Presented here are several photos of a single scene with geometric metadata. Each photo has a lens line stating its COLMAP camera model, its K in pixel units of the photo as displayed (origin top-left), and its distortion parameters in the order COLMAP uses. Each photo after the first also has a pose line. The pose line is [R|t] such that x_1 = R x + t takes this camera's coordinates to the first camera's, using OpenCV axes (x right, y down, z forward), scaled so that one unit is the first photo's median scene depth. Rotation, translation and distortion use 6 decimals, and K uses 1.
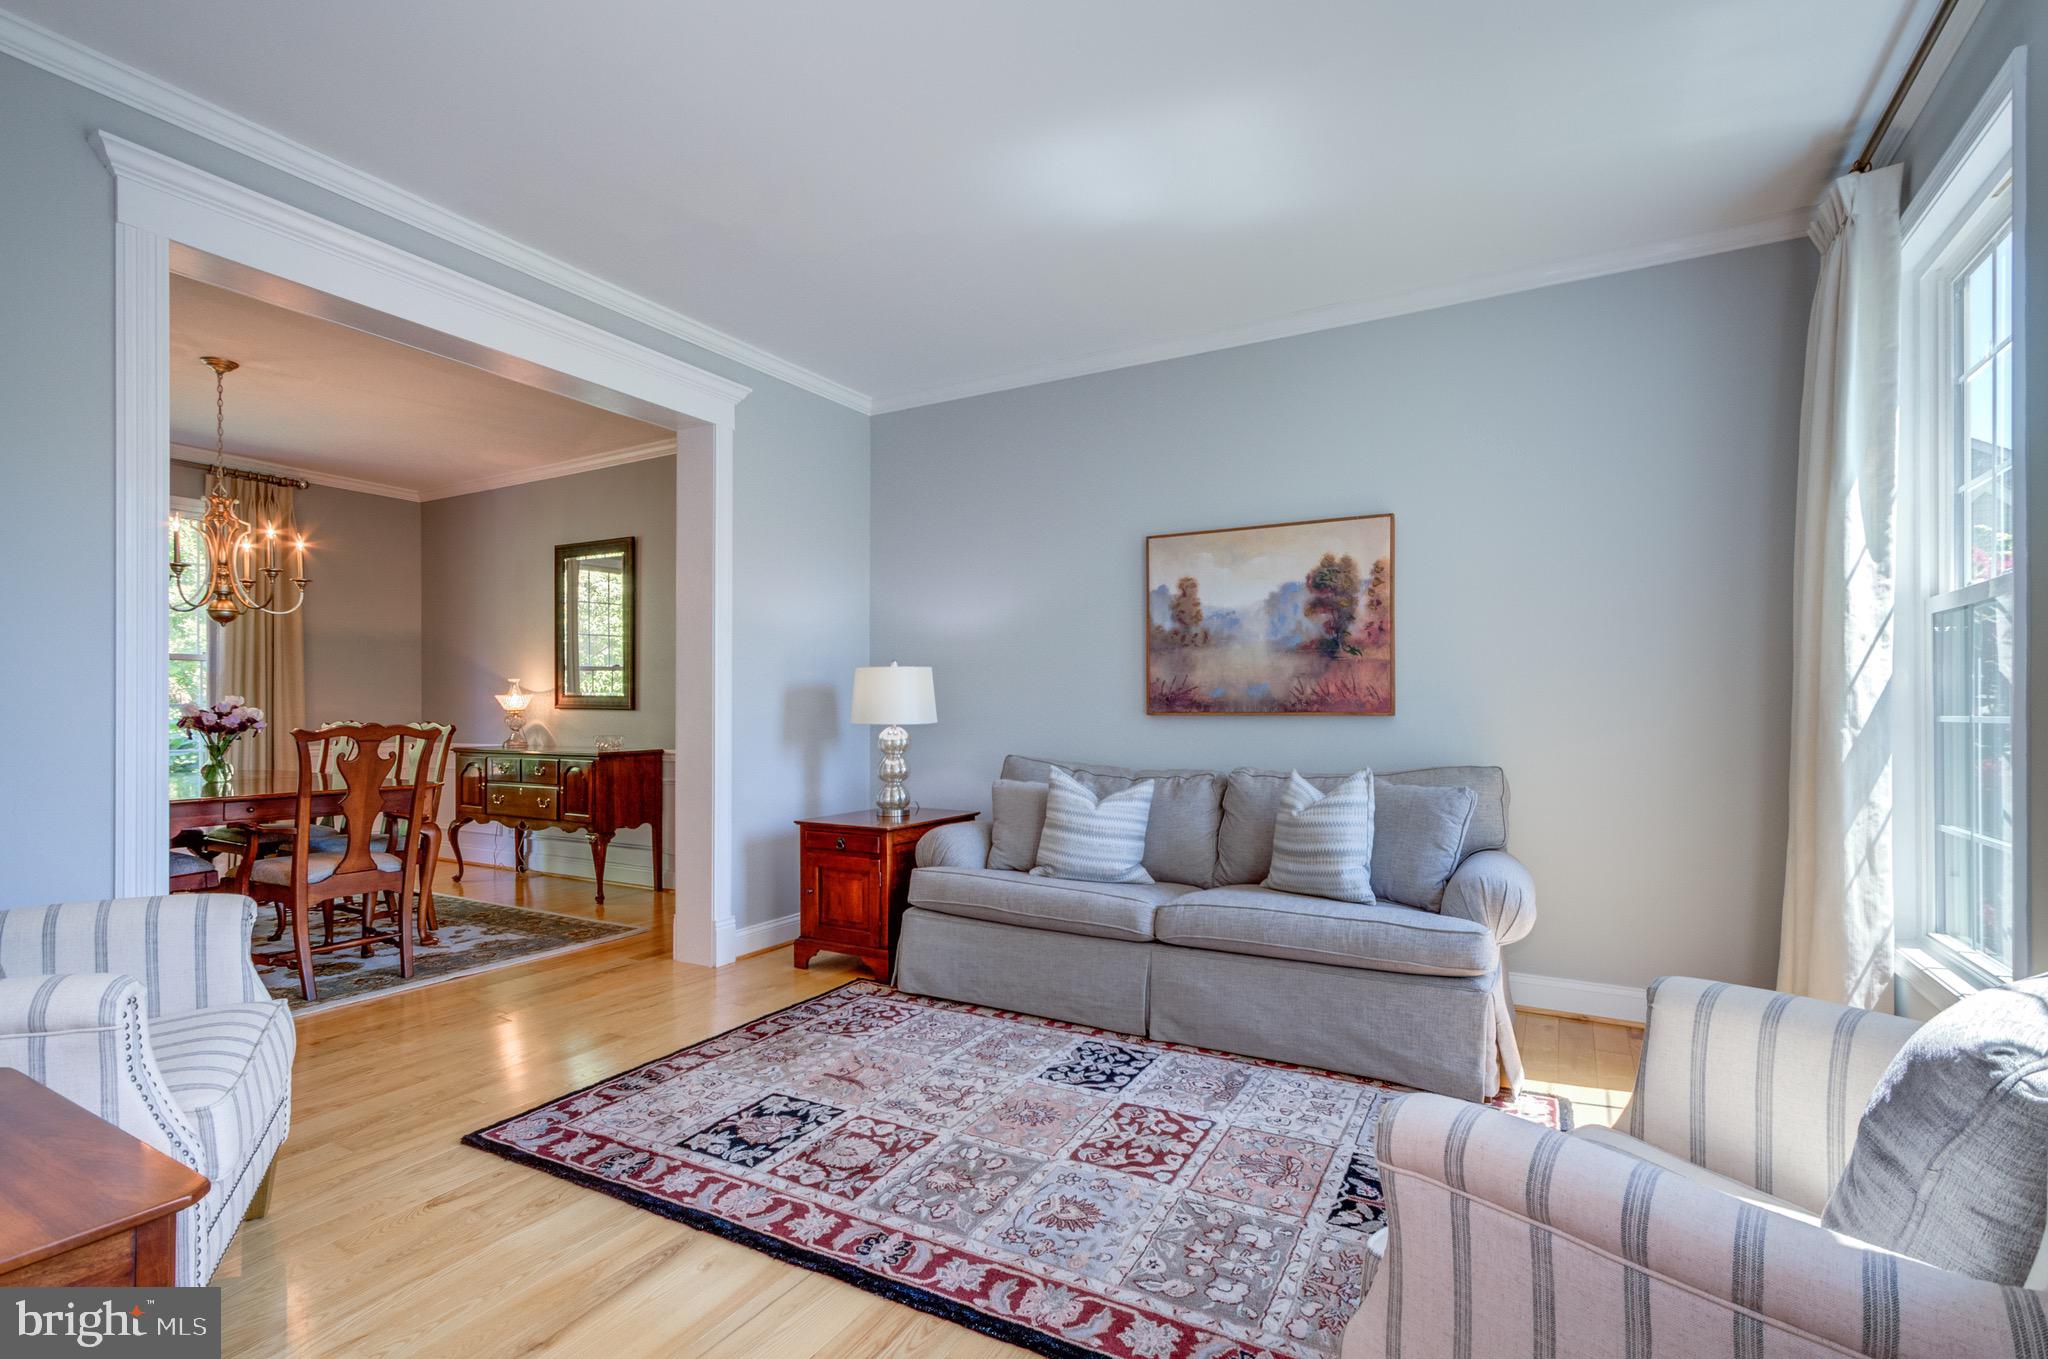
lens RADIAL K [[935.3, 0, 1028.9], [0, 935.3, 702.3], [0, 0, 1]] dist [-0.000835, 0.005668]
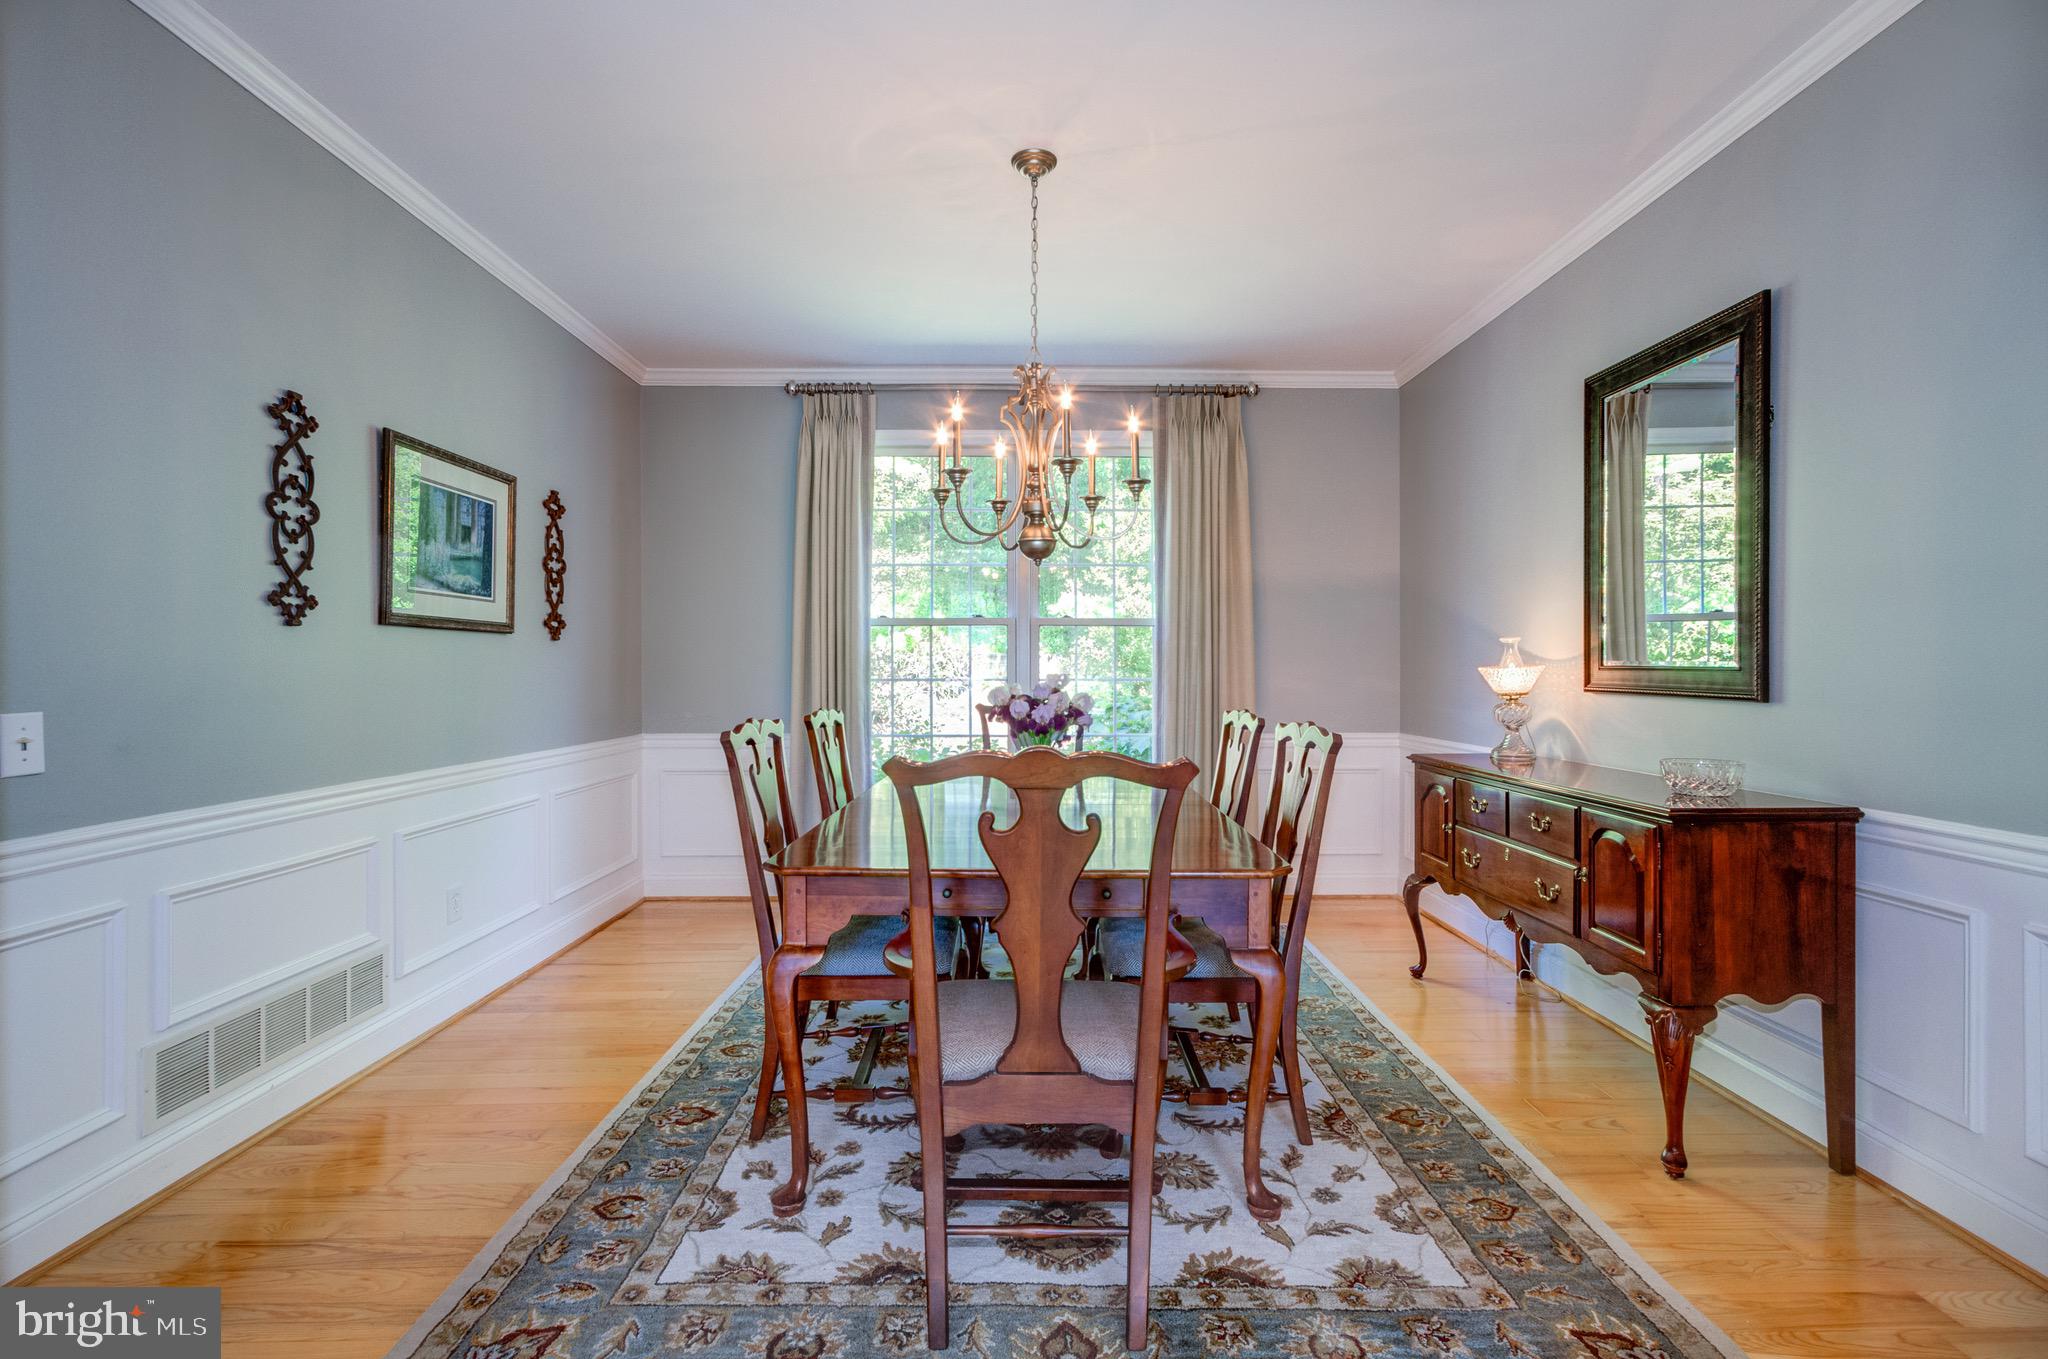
lens RADIAL K [[935.3, 0, 1039.1], [0, 935.3, 673.3], [0, 0, 1]] dist [-0.000835, 0.005668]
pose [[0.502708, 0.002381, -0.864453, -0.502941], [0.002066, 0.999990, 0.003955, -0.015509], [0.864454, -0.003774, 0.502698, 1.141330]]
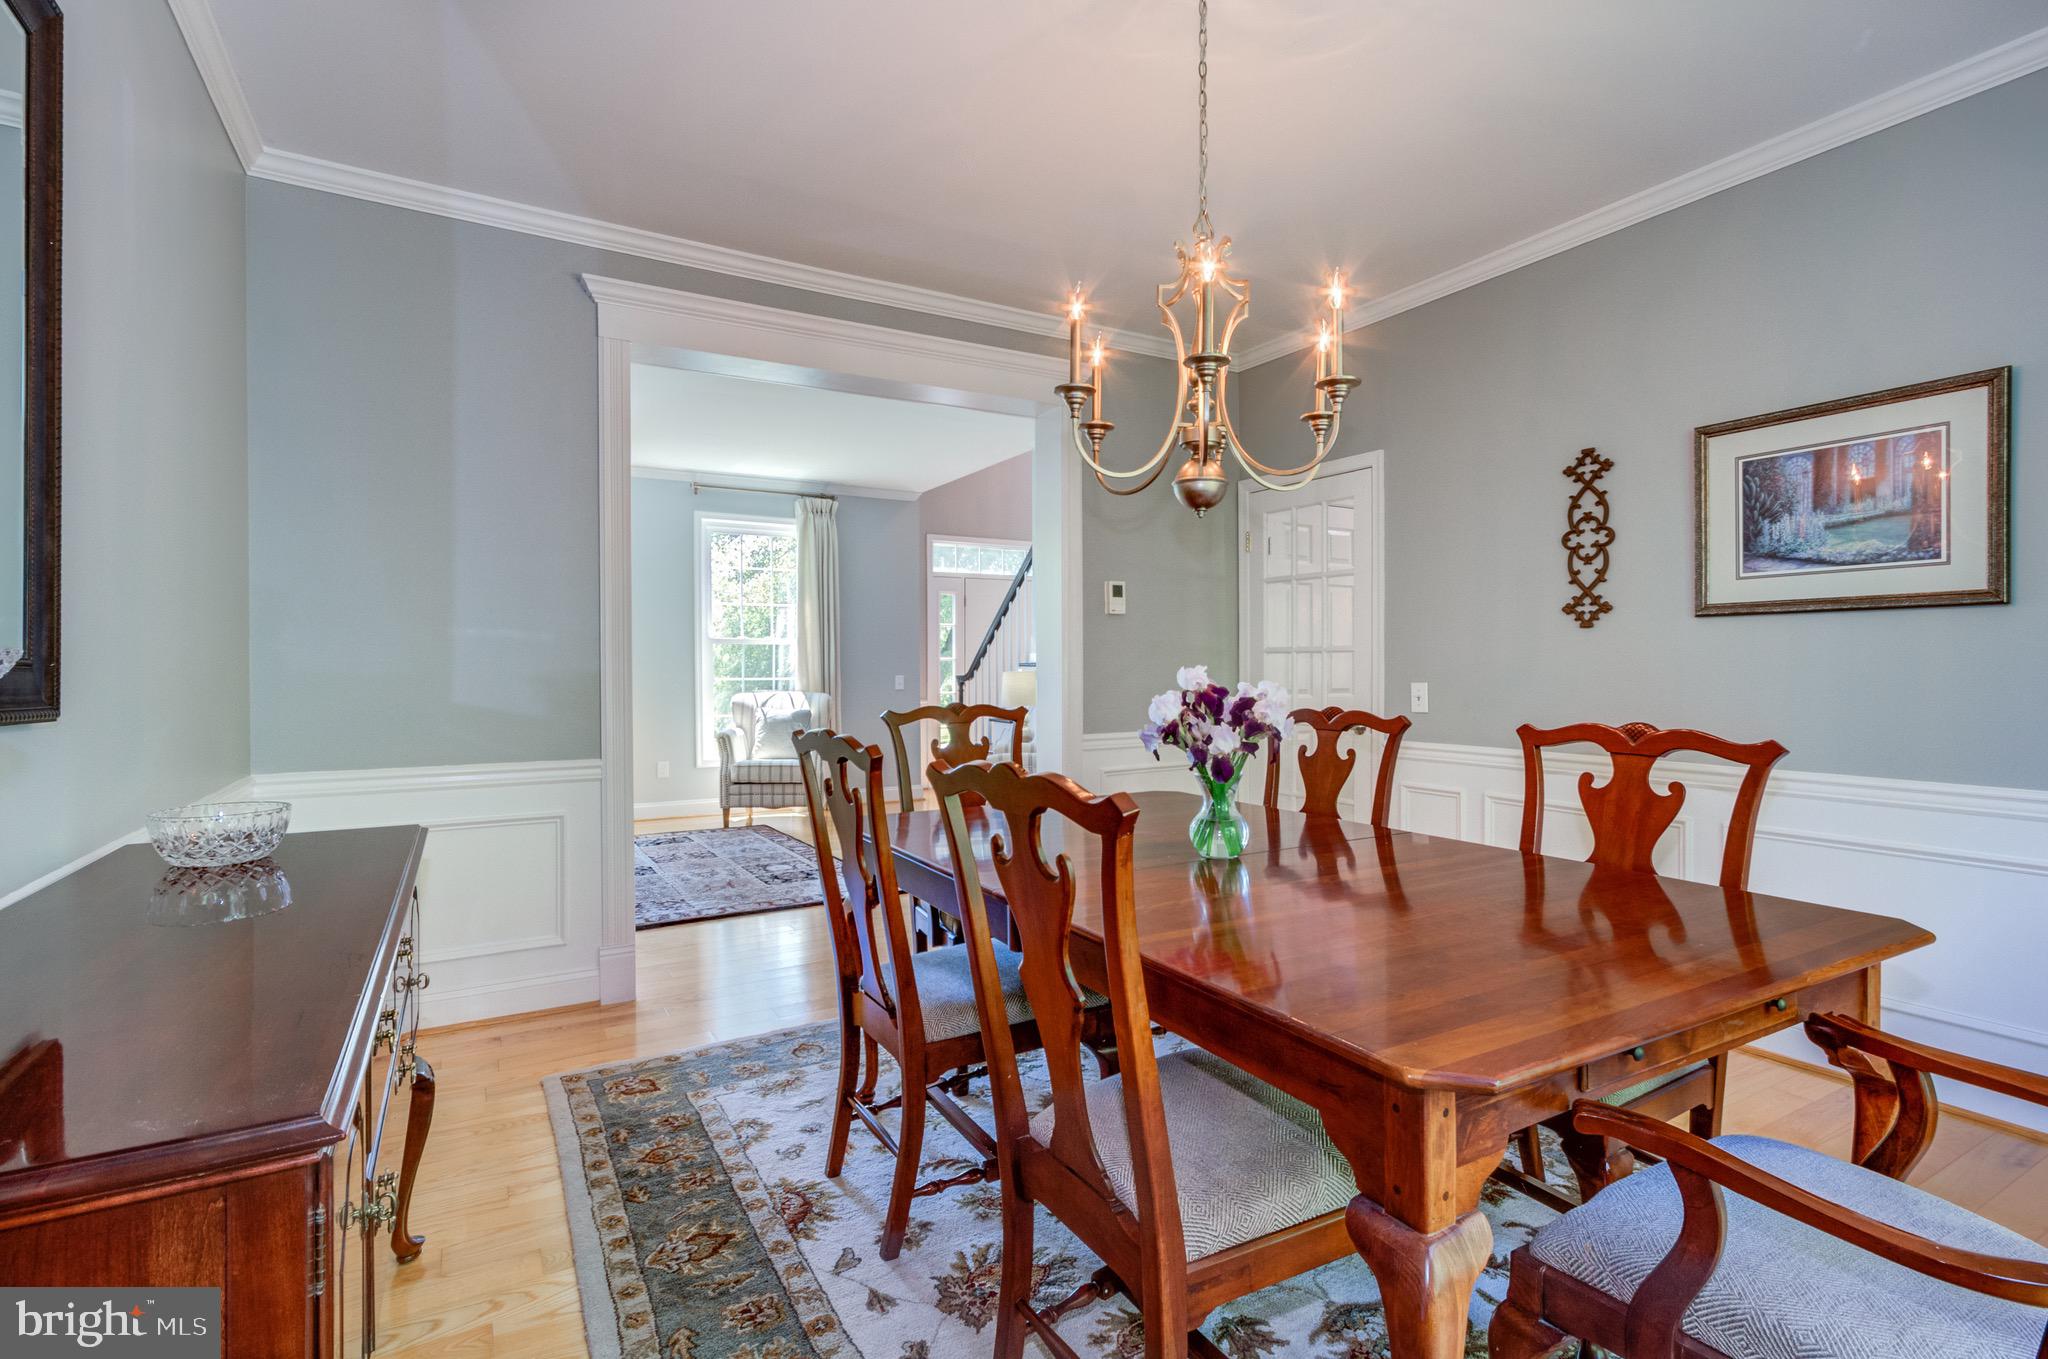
lens RADIAL K [[935.3, 0, 1016.3], [0, 935.3, 671.9], [0, 0, 1]] dist [-0.000835, 0.005668]
pose [[-0.855651, 0.001394, 0.517551, -1.731436], [0.001748, 0.999998, 0.000197, -0.004633], [-0.517550, 0.001074, -0.855652, 2.451082]]
